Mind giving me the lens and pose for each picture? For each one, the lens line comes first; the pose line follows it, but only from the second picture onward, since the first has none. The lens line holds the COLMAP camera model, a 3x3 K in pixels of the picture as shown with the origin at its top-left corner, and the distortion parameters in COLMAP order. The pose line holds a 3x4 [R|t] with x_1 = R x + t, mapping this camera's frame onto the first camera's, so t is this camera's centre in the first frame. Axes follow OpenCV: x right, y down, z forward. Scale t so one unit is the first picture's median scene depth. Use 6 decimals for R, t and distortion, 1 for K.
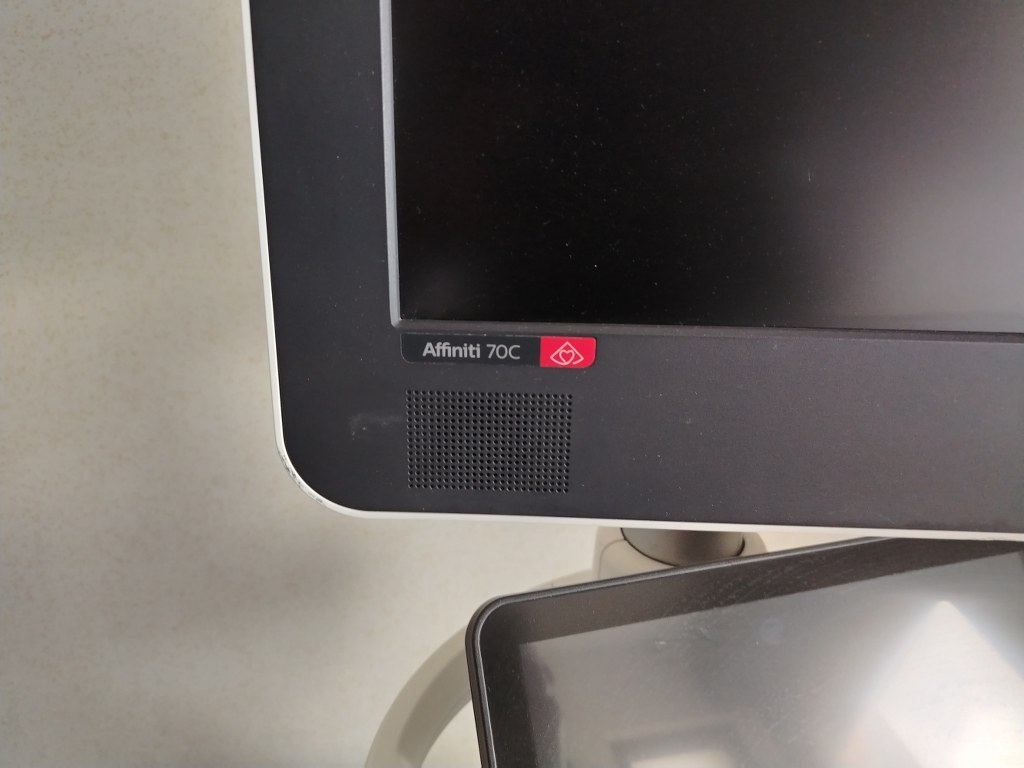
lens RADIAL K [[719.2, 0, 512.0], [0, 719.2, 384.0], [0, 0, 1]] dist [0.006264, -0.013434]
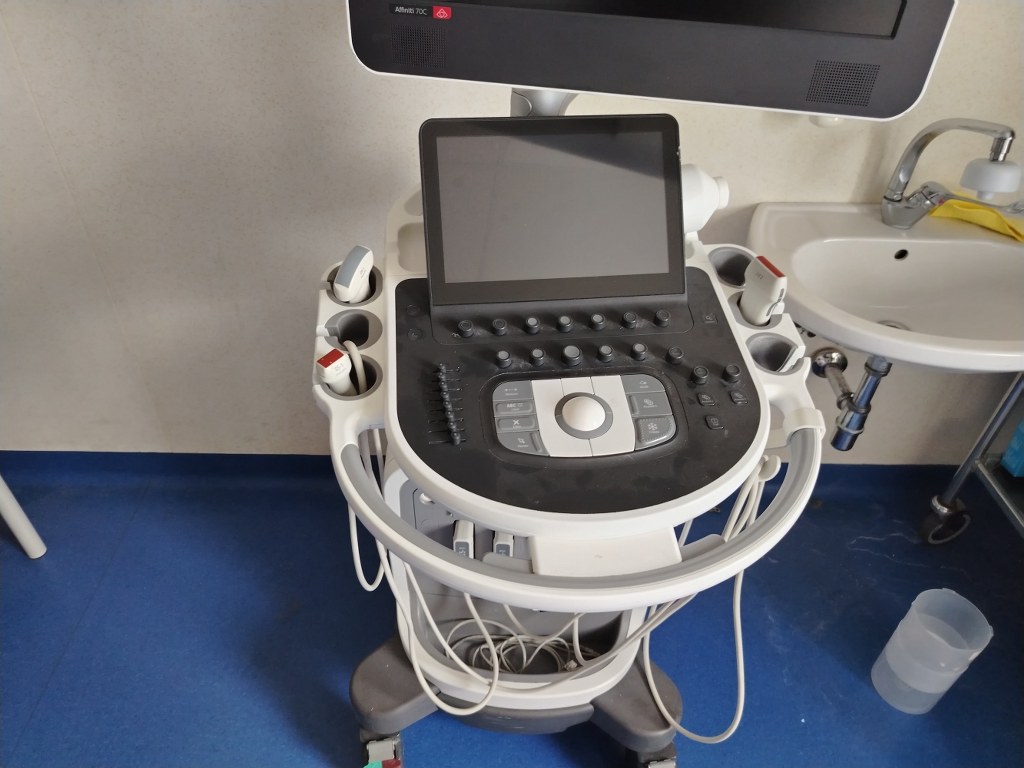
lens RADIAL K [[719.2, 0, 512.0], [0, 719.2, 384.0], [0, 0, 1]] dist [0.006264, -0.013434]
pose [[0.987005, 0.110361, -0.116795, 0.853158], [-0.065846, 0.940795, 0.332520, 0.380506], [0.146577, -0.320509, 0.935836, -2.170763]]
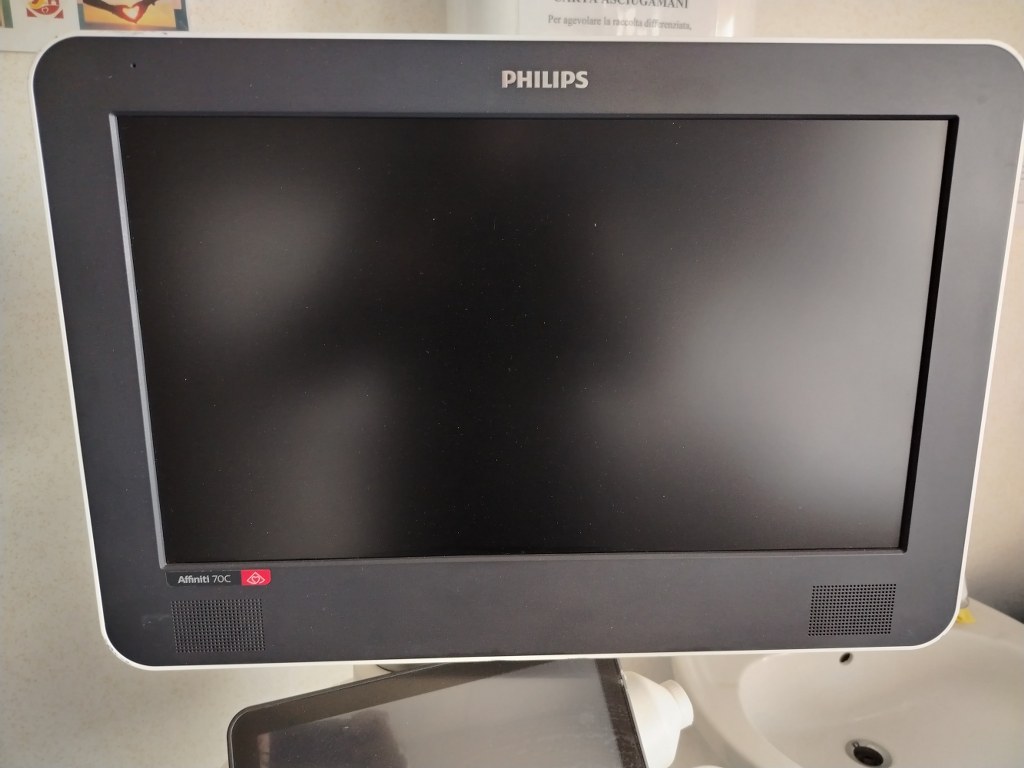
lens RADIAL K [[721.6, 0, 510.5], [0, 721.6, 388.4], [0, 0, 1]] dist [0.001479, 0.000891]
pose [[0.996739, -0.035606, 0.072410, 0.610742], [0.041497, 0.995804, -0.081556, -0.348263], [-0.069202, 0.084295, 0.994035, -0.964659]]
